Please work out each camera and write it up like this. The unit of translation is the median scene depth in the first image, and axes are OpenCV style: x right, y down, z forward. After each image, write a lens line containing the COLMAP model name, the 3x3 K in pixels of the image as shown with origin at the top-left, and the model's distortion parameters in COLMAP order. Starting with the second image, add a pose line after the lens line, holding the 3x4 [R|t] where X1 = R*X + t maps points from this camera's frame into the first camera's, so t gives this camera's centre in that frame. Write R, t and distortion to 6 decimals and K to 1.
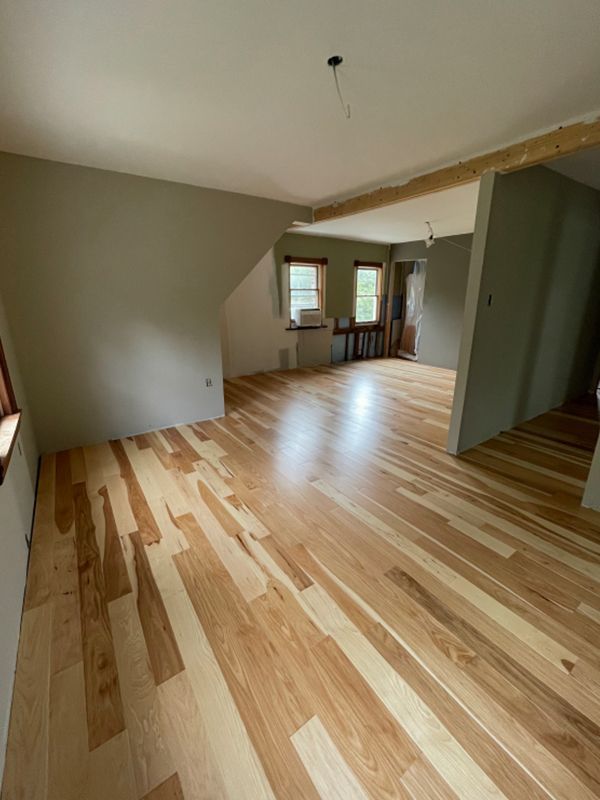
lens RADIAL K [[328.1, 0, 296.5], [0, 328.1, 397.0], [0, 0, 1]] dist [-0.002426, 0.000325]
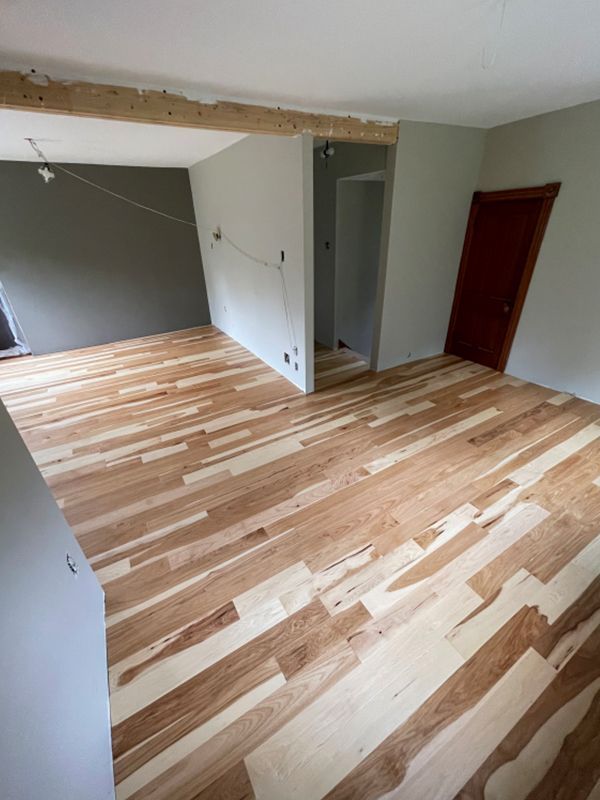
lens RADIAL K [[330.0, 0, 292.2], [0, 330.0, 402.5], [0, 0, 1]] dist [-0.001397, -0.000385]
pose [[0.073613, -0.476459, 0.876109, -0.430010], [0.324837, 0.842040, 0.430638, -0.239724], [-0.942901, 0.252892, 0.216757, 0.580633]]
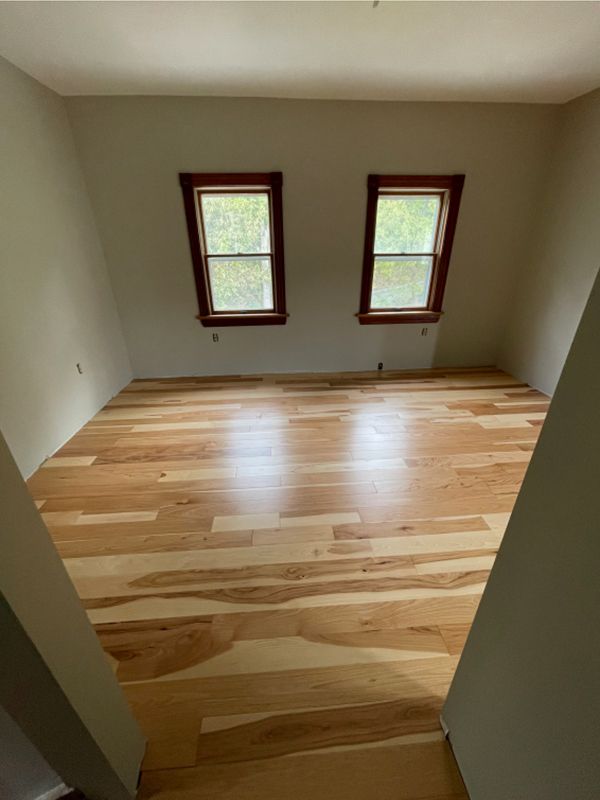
lens RADIAL K [[328.1, 0, 296.5], [0, 328.1, 397.0], [0, 0, 1]] dist [-0.002426, 0.000325]
pose [[-0.506772, 0.377542, -0.775013, 0.500468], [-0.241405, 0.800888, 0.547999, -0.181134], [0.827591, 0.464802, -0.314727, 0.584233]]
